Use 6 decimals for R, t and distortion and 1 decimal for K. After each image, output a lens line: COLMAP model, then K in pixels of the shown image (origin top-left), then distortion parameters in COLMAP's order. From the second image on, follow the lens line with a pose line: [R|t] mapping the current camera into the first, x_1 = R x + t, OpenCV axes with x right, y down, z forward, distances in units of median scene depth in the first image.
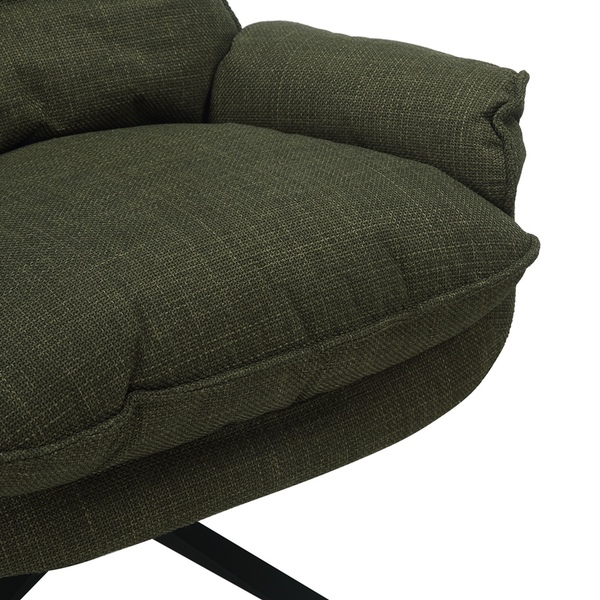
lens RADIAL K [[1859.1, 0, 389.1], [0, 1859.1, 308.0], [0, 0, 1]] dist [0.272004, 0.000000]
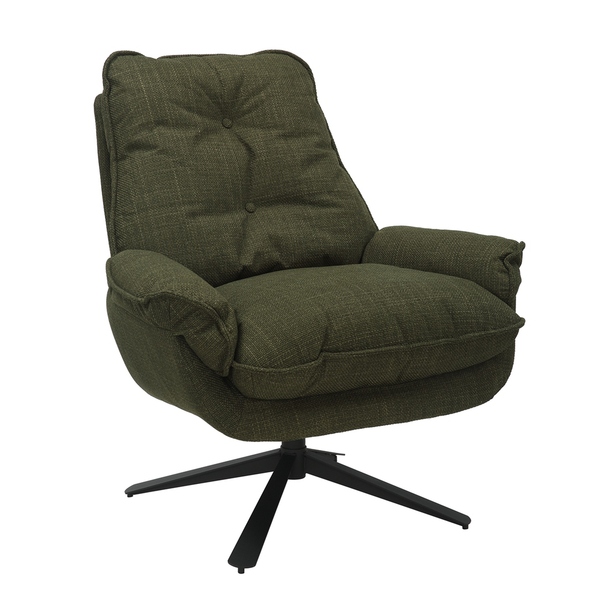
lens RADIAL K [[1678.4, 0, 300.5], [0, 1678.4, 304.4], [0, 0, 1]] dist [0.462803, 0.000000]
pose [[0.992057, 0.043215, -0.118134, 0.058766], [-0.068138, 0.974037, -0.215891, 0.371636], [0.105737, 0.222226, 0.969245, -0.813164]]
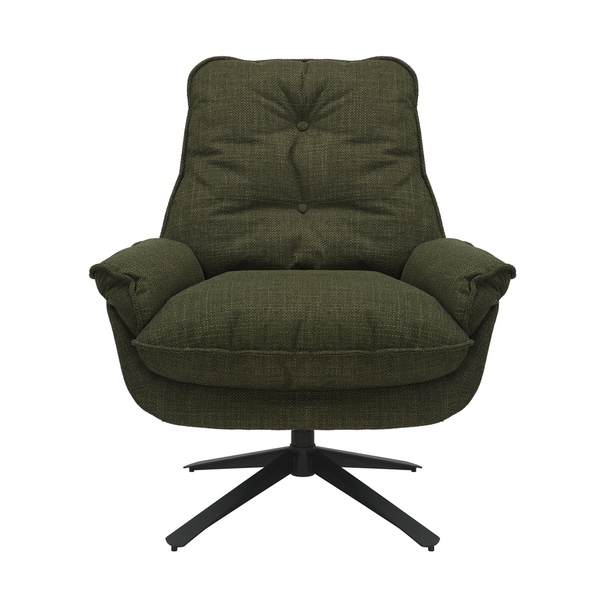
lens RADIAL K [[1678.4, 0, 298.3], [0, 1678.4, 296.7], [0, 0, 1]] dist [0.462803, 0.000000]
pose [[0.795656, 0.138177, -0.589778, 1.003886], [-0.265114, 0.954868, -0.133947, 0.207614], [0.544652, 0.262935, 0.796379, -0.510400]]
